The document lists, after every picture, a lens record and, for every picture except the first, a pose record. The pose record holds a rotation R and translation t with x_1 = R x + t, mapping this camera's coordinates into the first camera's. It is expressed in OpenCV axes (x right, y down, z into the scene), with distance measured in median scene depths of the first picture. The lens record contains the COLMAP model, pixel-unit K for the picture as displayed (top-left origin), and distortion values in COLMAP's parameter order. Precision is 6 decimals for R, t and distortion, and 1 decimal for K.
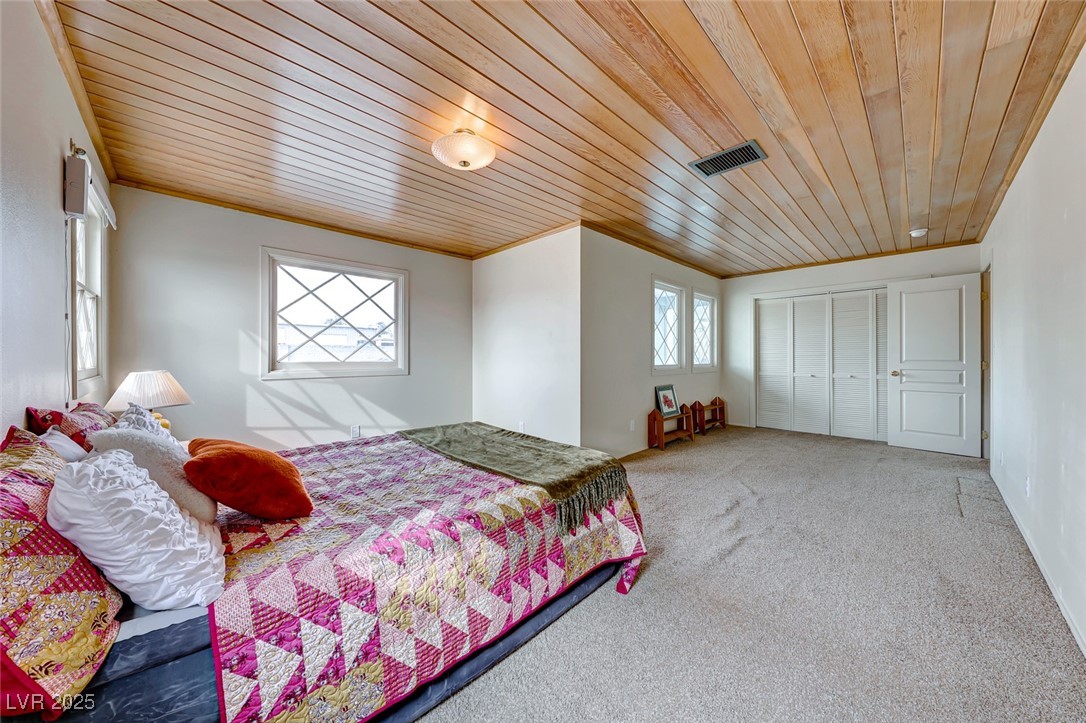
lens RADIAL K [[377.5, 0, 541.6], [0, 377.5, 362.0], [0, 0, 1]] dist [0.007447, 0.000012]
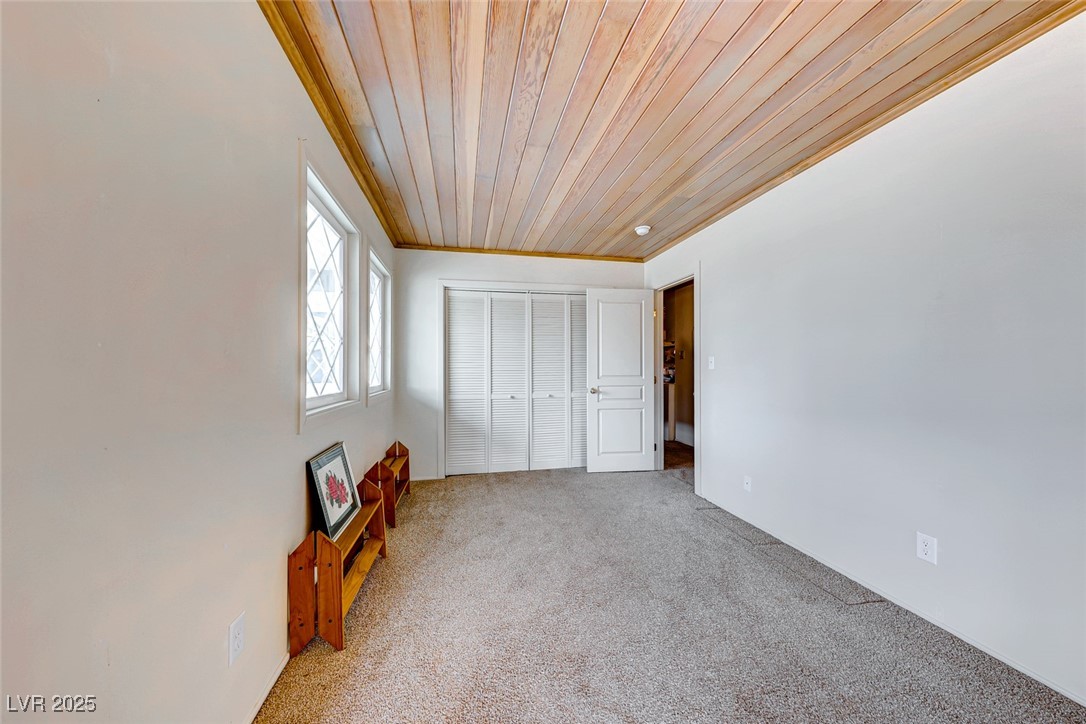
lens RADIAL K [[377.5, 0, 541.6], [0, 377.5, 362.5], [0, 0, 1]] dist [0.007447, 0.000012]
pose [[0.540244, 0.010221, 0.841446, 0.106174], [0.015173, 0.999645, -0.021884, -0.017099], [-0.841372, 0.024590, 0.539897, 0.565829]]
